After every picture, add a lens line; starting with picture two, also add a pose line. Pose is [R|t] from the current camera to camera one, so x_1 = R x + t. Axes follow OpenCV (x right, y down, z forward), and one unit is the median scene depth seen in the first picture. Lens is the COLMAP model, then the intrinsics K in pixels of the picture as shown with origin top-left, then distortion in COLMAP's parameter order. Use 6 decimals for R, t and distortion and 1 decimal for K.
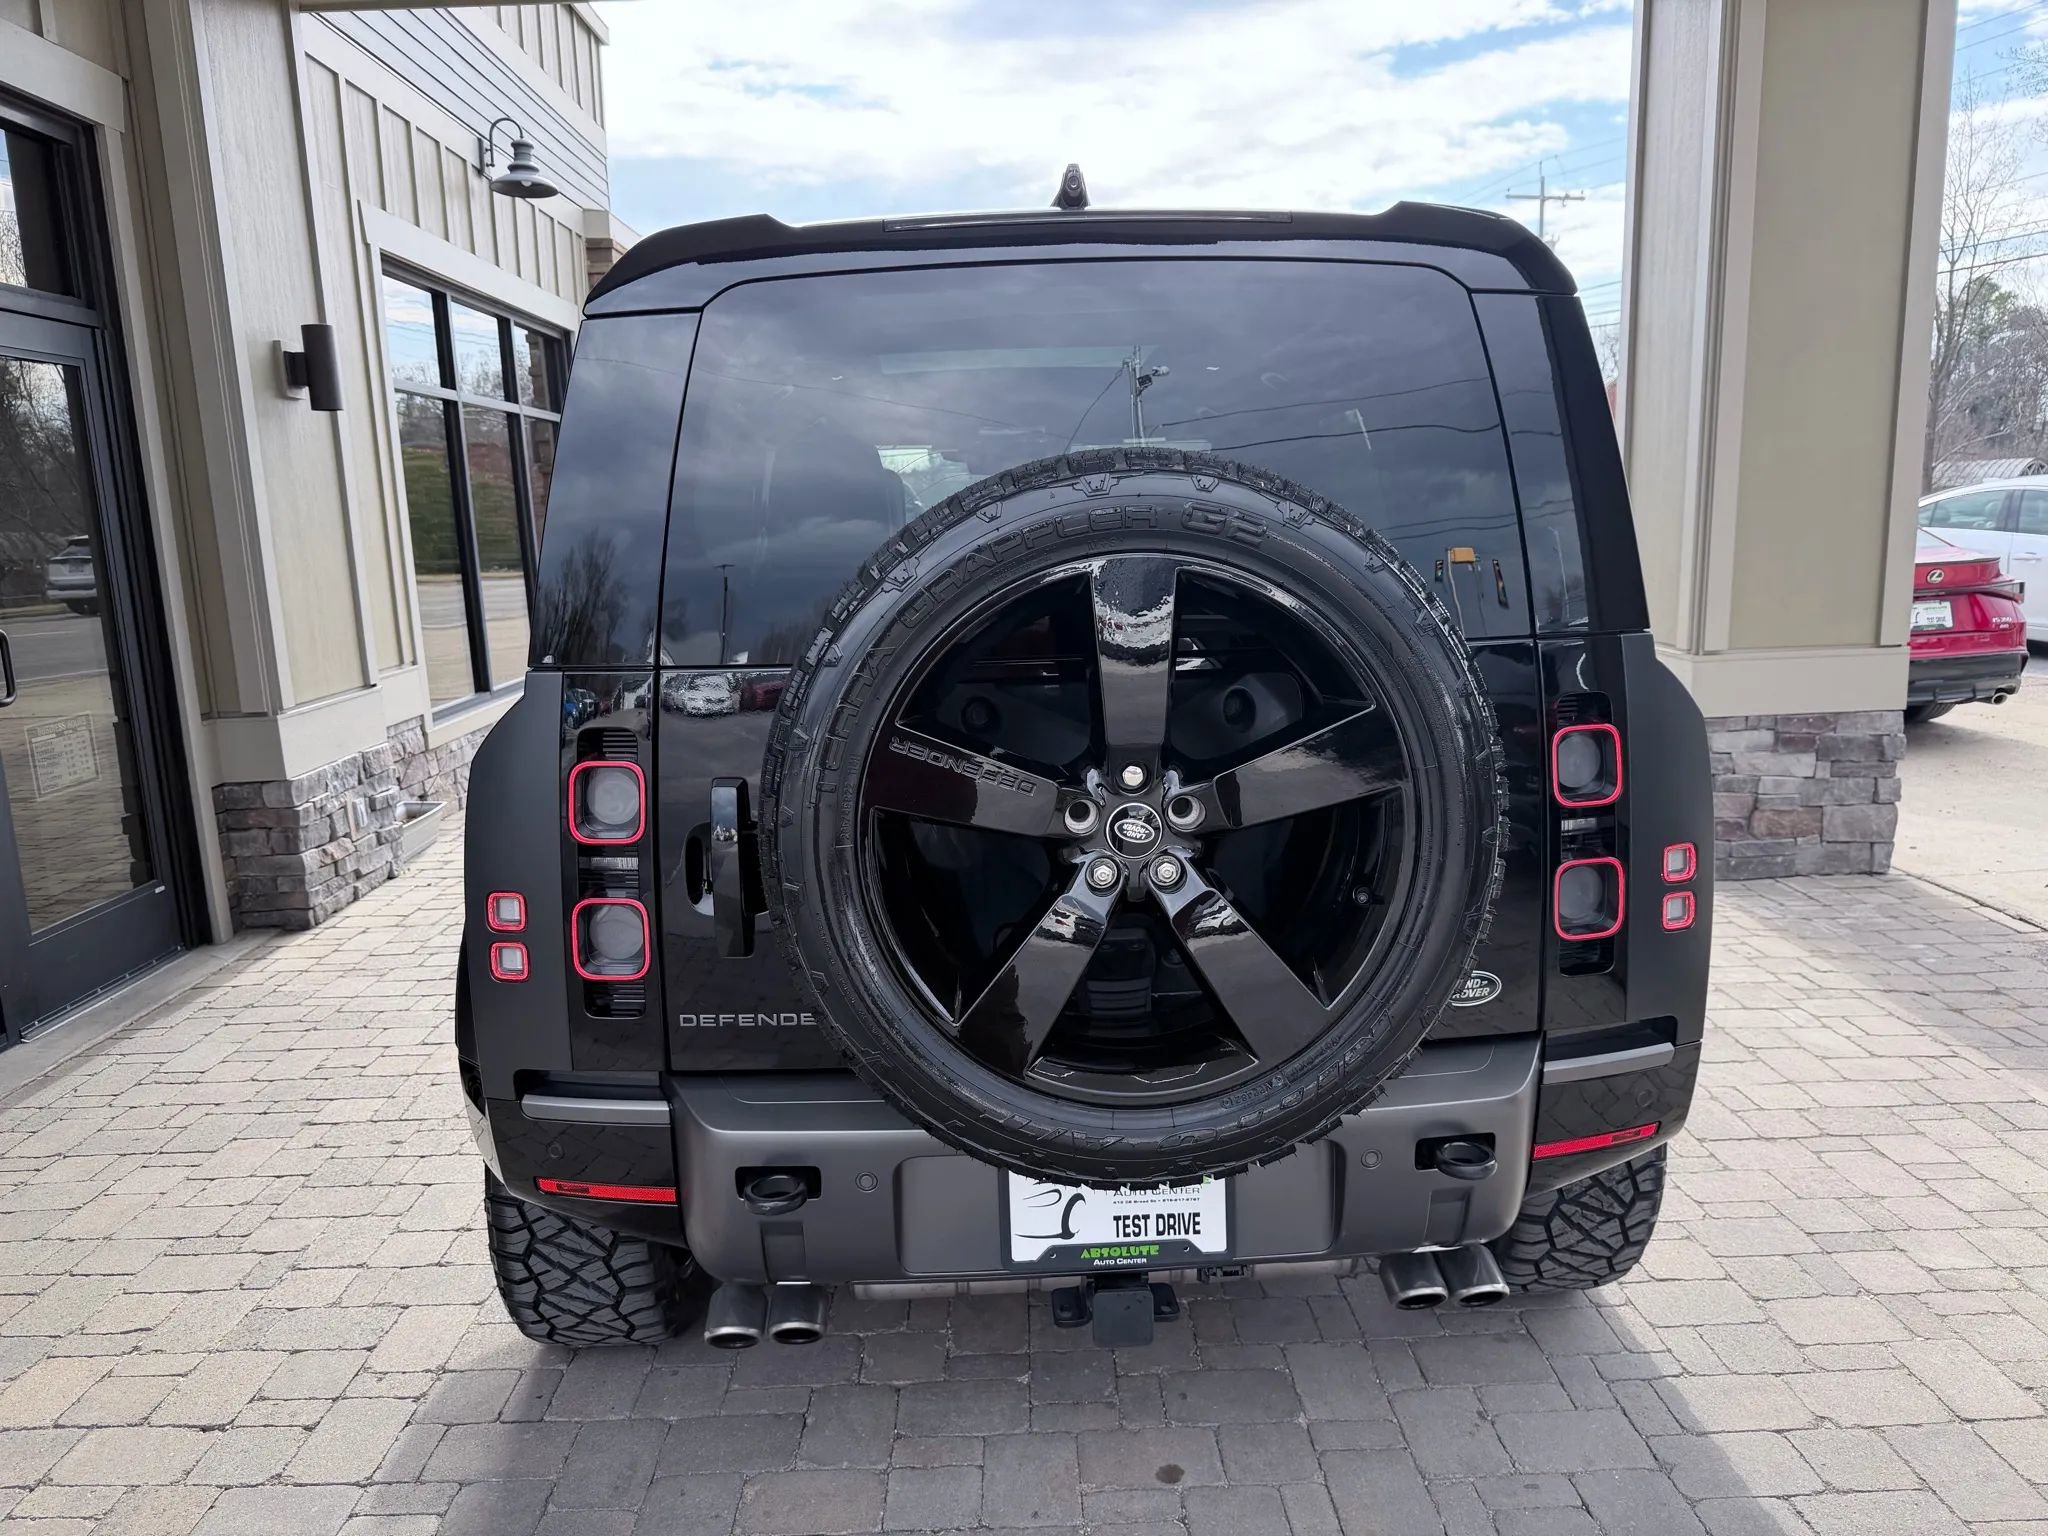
lens RADIAL K [[1469.2, 0, 1025.5], [0, 1469.2, 780.1], [0, 0, 1]] dist [0.017242, 0.000904]
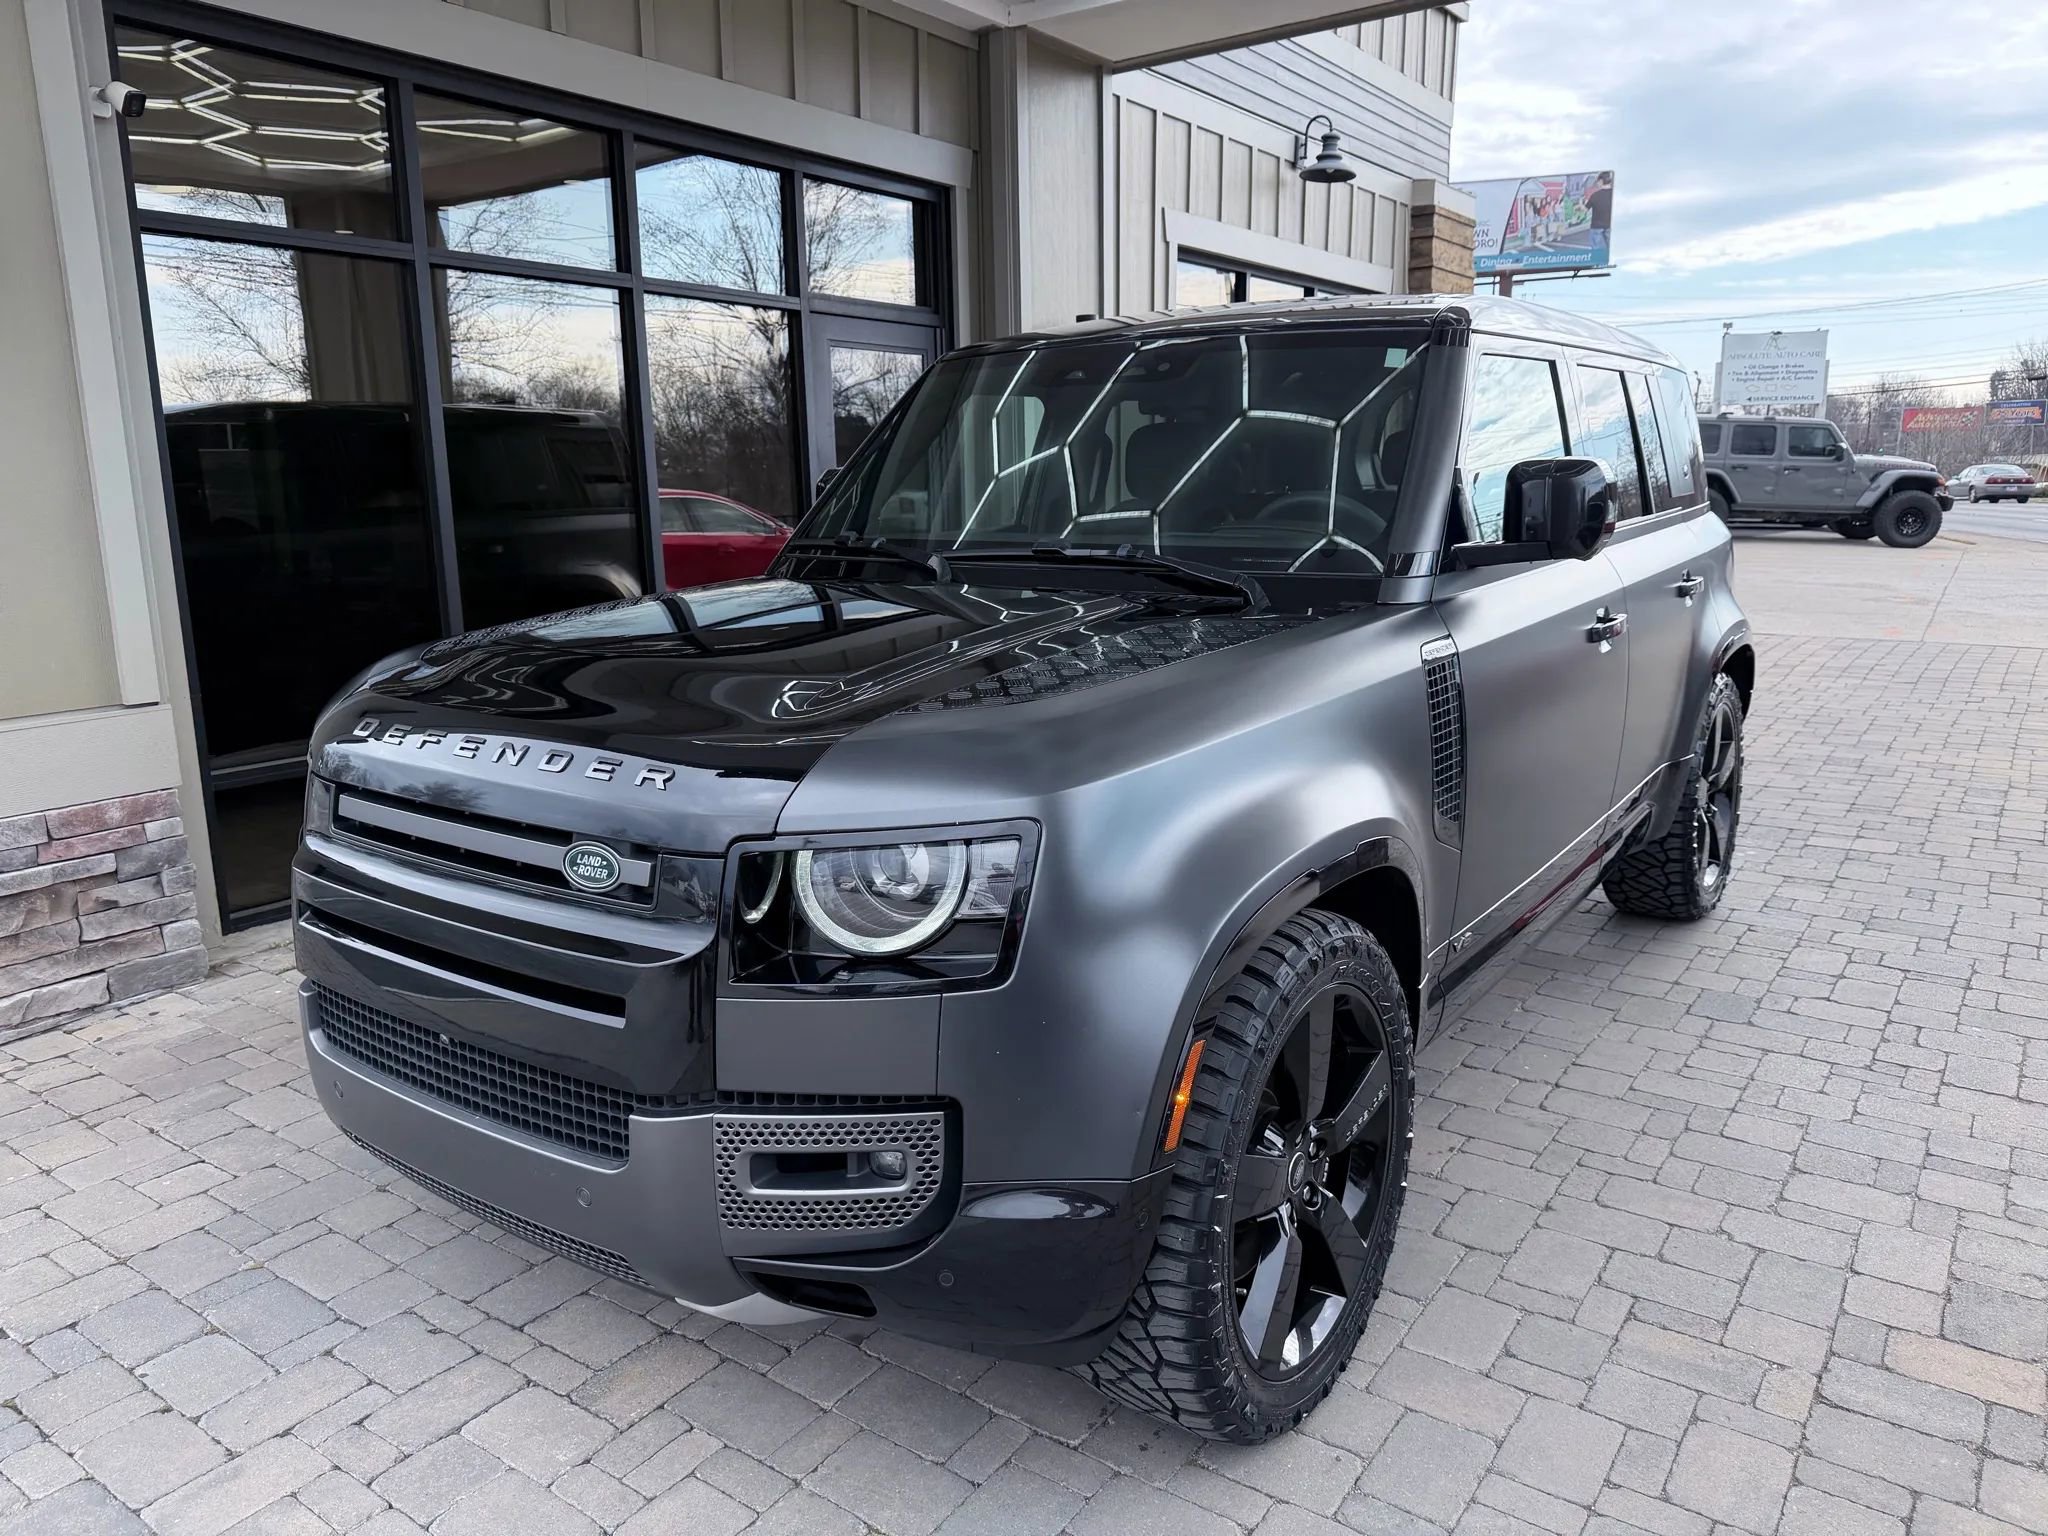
lens RADIAL K [[1489.9, 0, 1017.3], [0, 1489.9, 774.9], [0, 0, 1]] dist [0.008582, -0.002607]
pose [[0.801318, 0.141329, -0.581306, 0.320735], [-0.123606, 0.989841, 0.070264, 0.022943], [0.585330, 0.015549, 0.810646, -0.135424]]
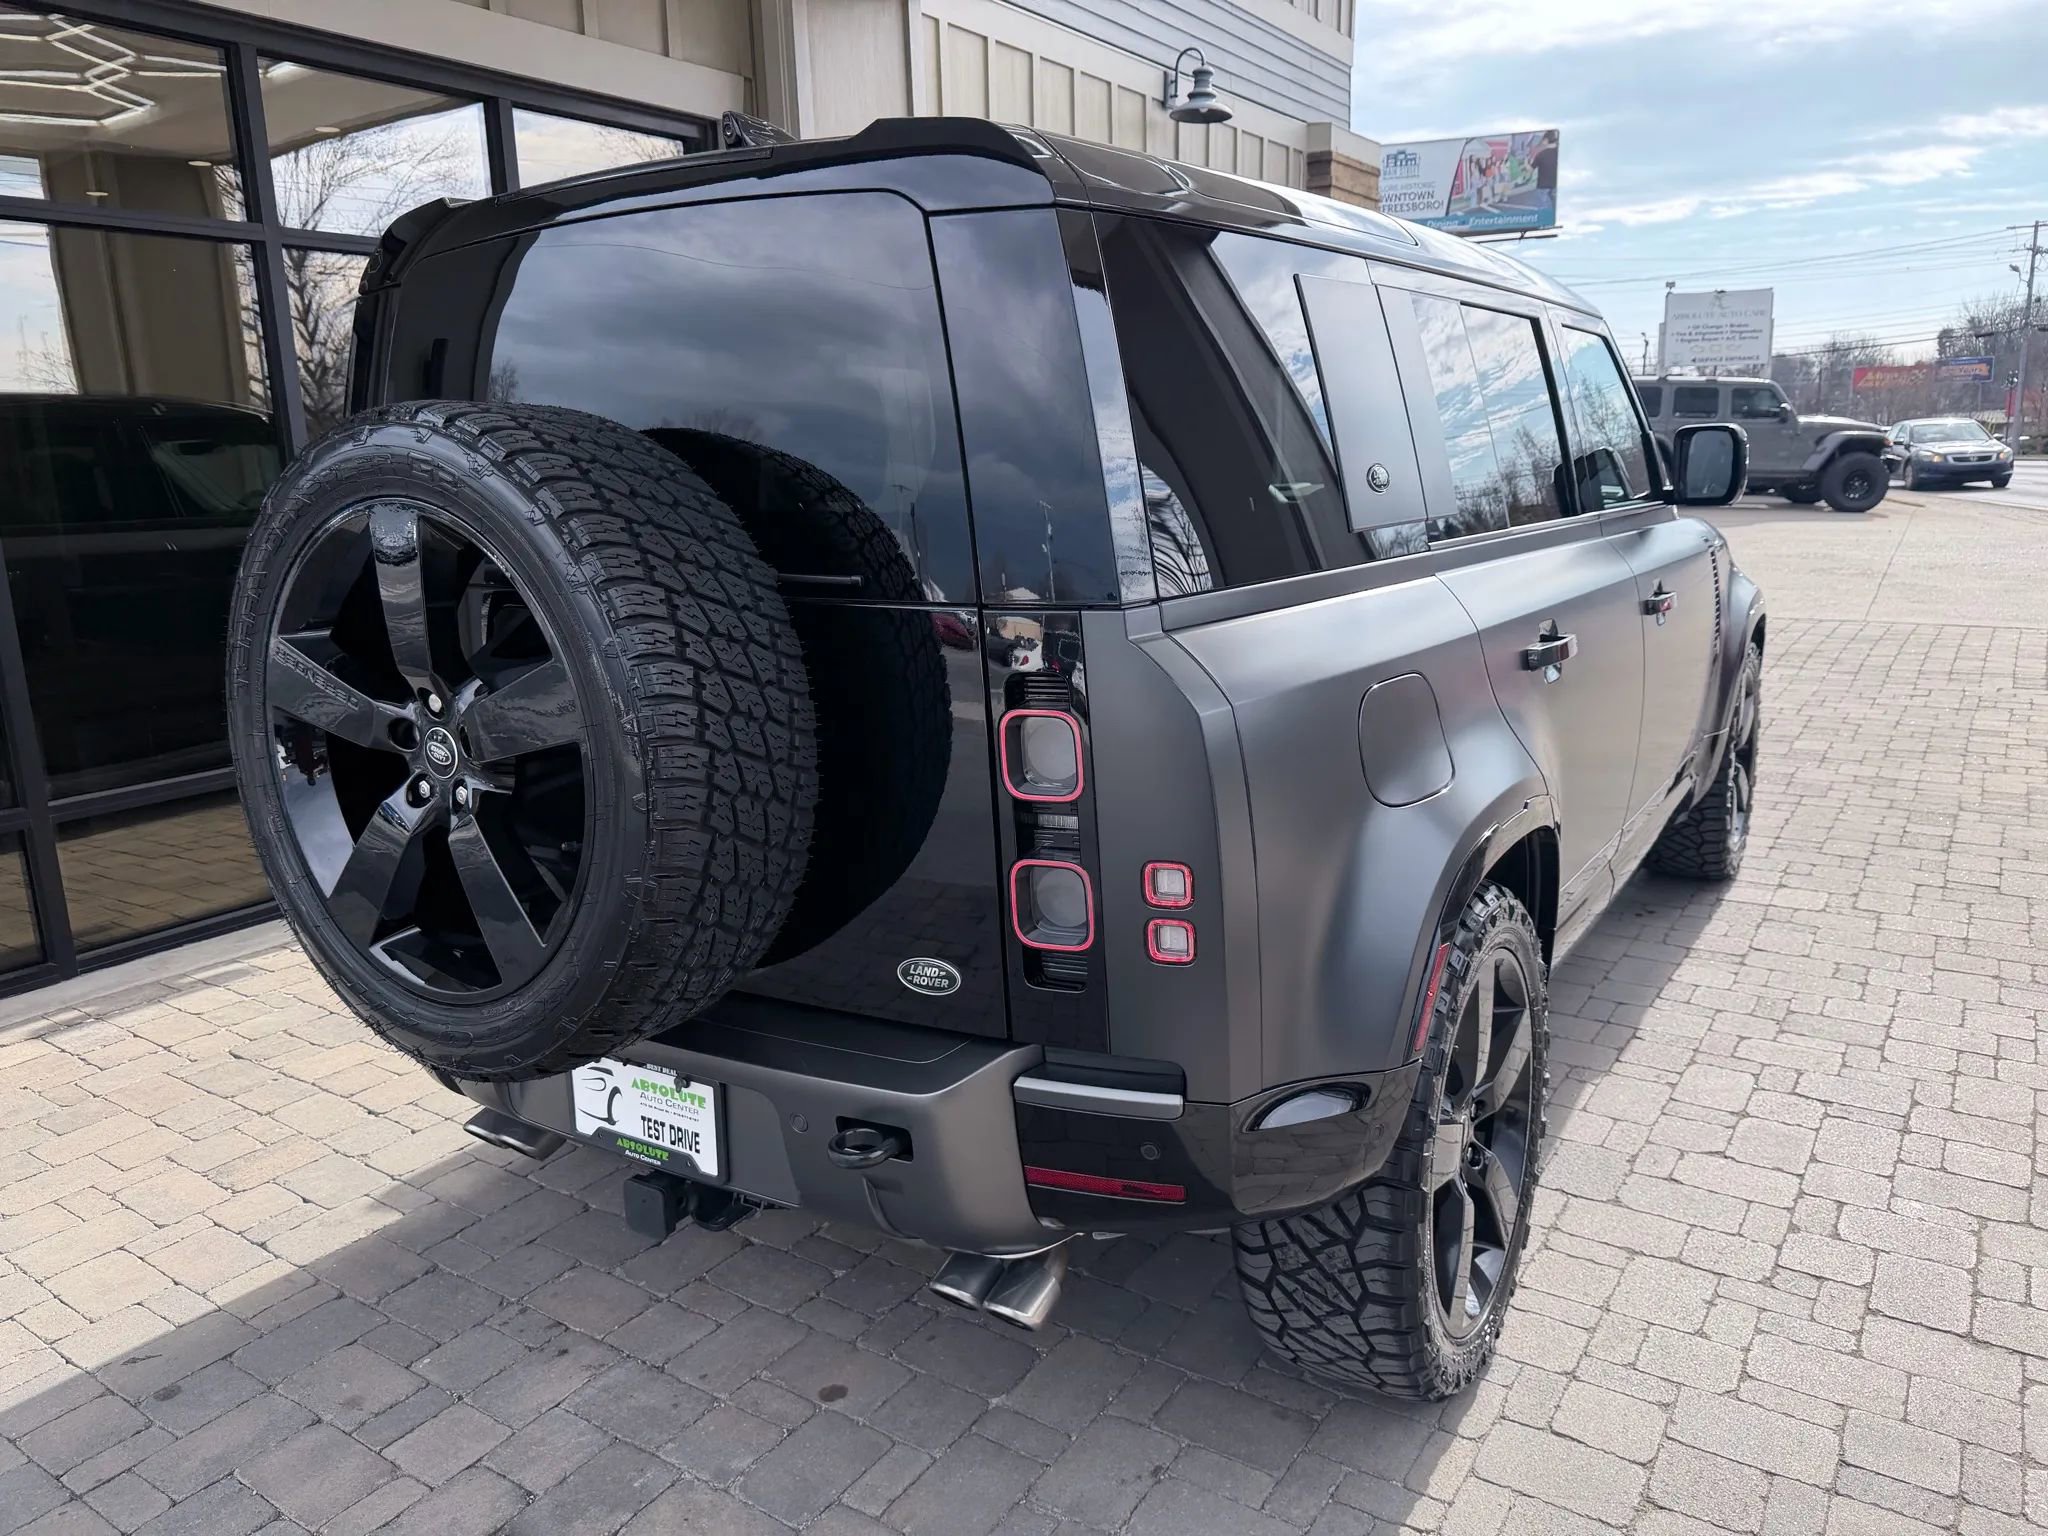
lens RADIAL K [[1485.2, 0, 1028.6], [0, 1485.2, 764.1], [0, 0, 1]] dist [0.005159, -0.002433]
pose [[0.818534, 0.130232, -0.559501, 0.307732], [-0.103705, 0.991461, 0.079059, -0.025965], [0.565020, -0.006689, 0.825050, 0.094706]]
